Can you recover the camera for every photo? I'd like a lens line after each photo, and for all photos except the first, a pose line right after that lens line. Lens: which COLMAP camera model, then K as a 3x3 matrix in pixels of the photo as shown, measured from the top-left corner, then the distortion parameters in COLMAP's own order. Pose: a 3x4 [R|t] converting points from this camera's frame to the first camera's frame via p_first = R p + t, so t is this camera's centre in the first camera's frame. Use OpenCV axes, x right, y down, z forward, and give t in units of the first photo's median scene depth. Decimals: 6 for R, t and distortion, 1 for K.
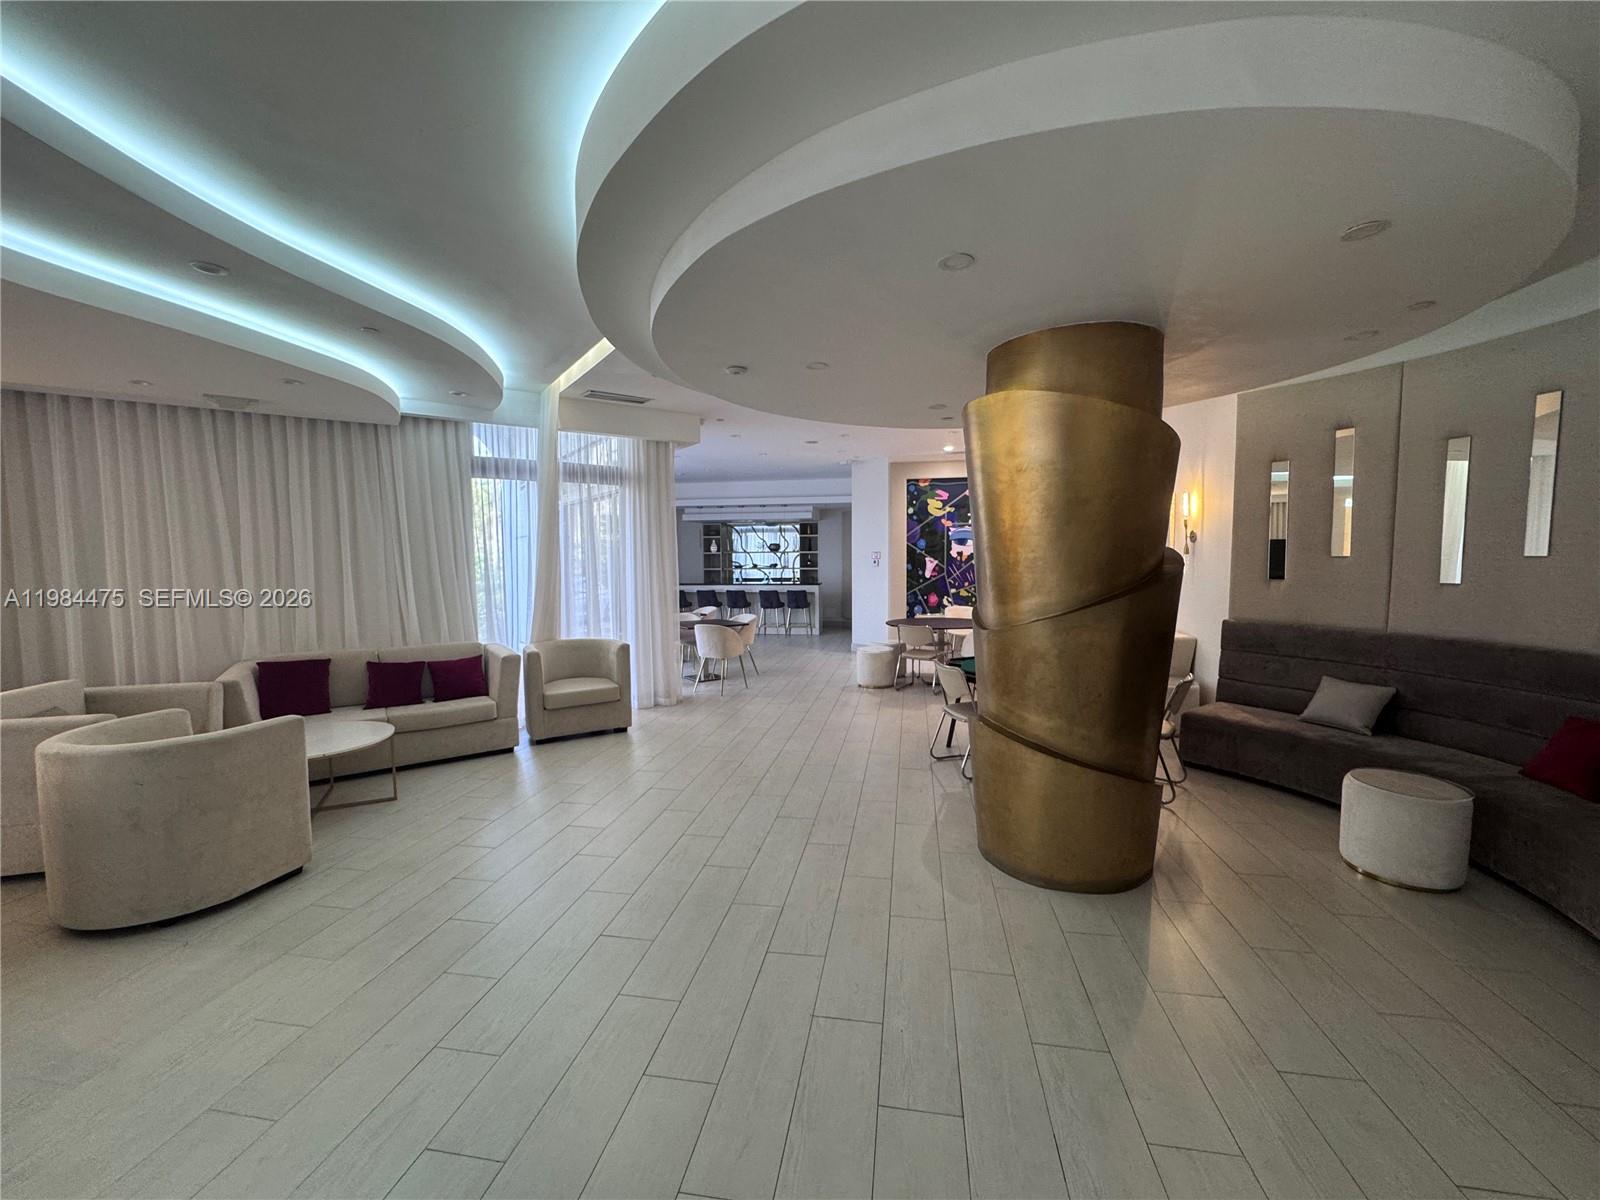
lens RADIAL K [[641.3, 0, 801.2], [0, 641.3, 604.7], [0, 0, 1]] dist [0.000606, 0.000009]
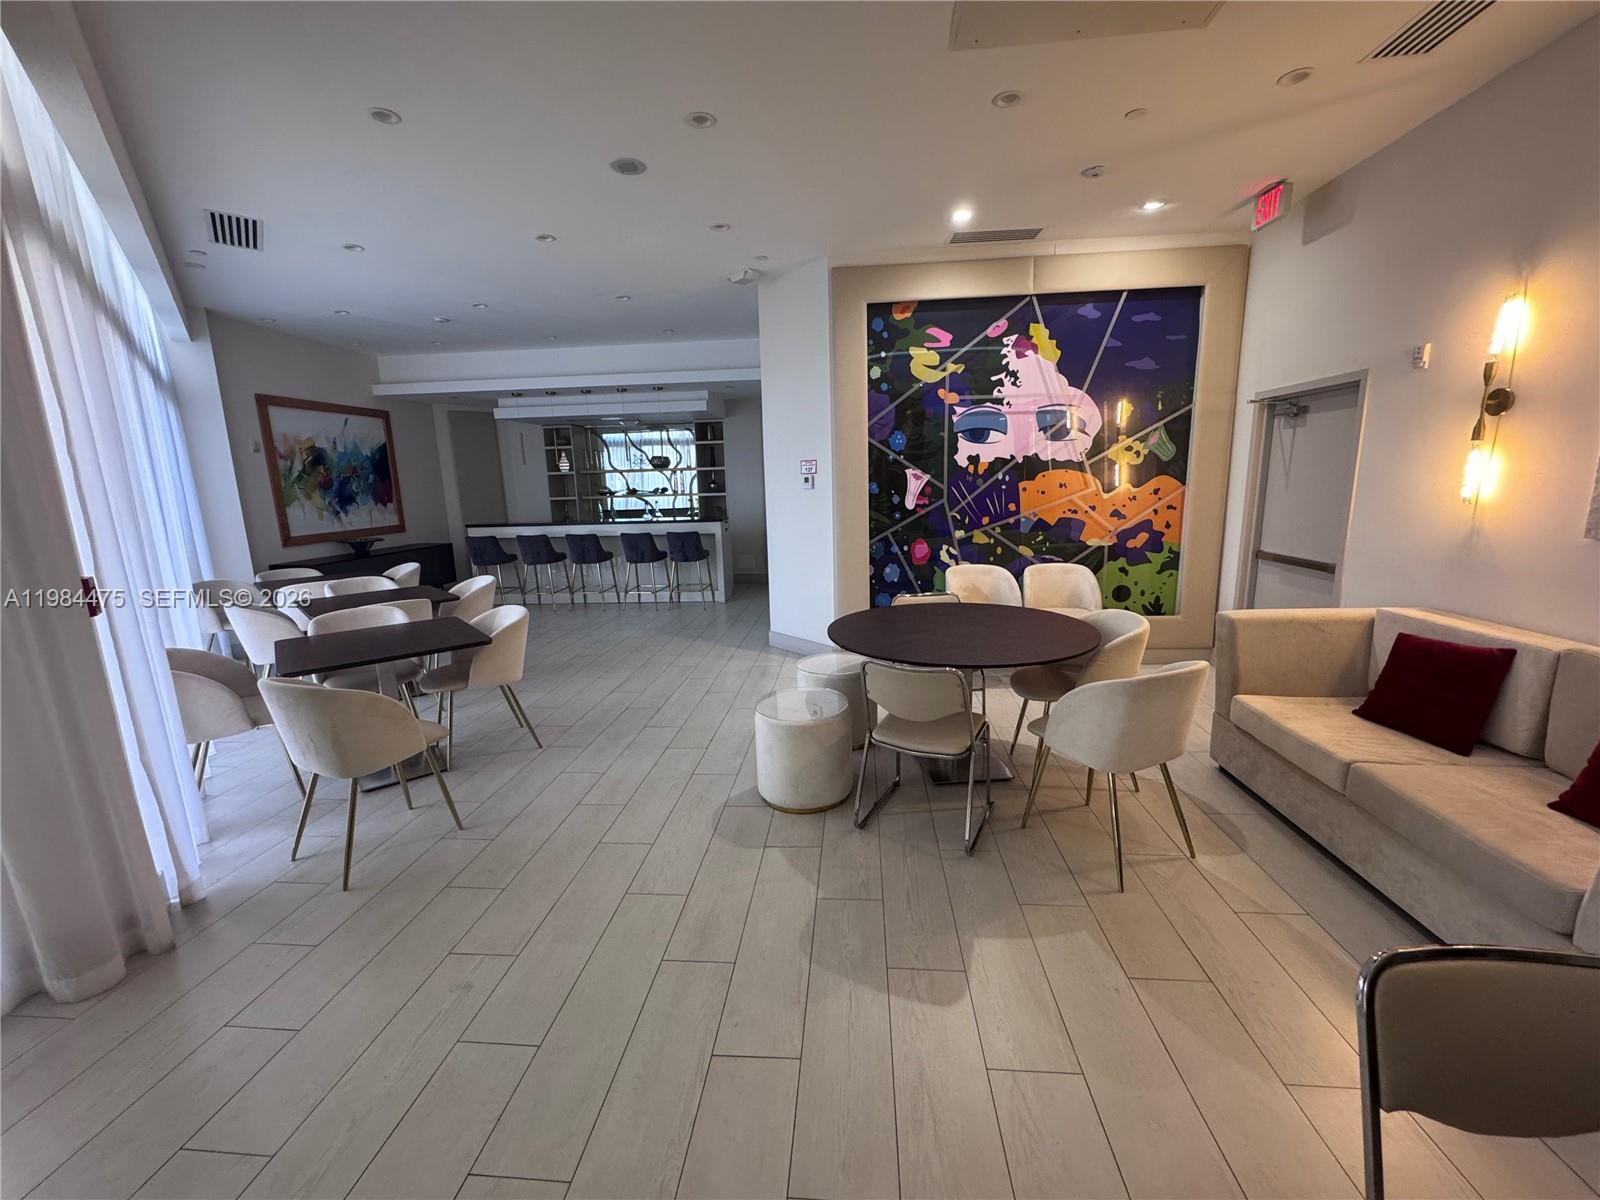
lens RADIAL K [[641.3, 0, 804.8], [0, 641.3, 600.8], [0, 0, 1]] dist [0.000606, 0.000009]
pose [[0.995835, -0.034260, 0.084495, 0.068172], [0.024658, 0.993383, 0.112172, -0.028876], [-0.087779, -0.109622, 0.990090, 0.492780]]
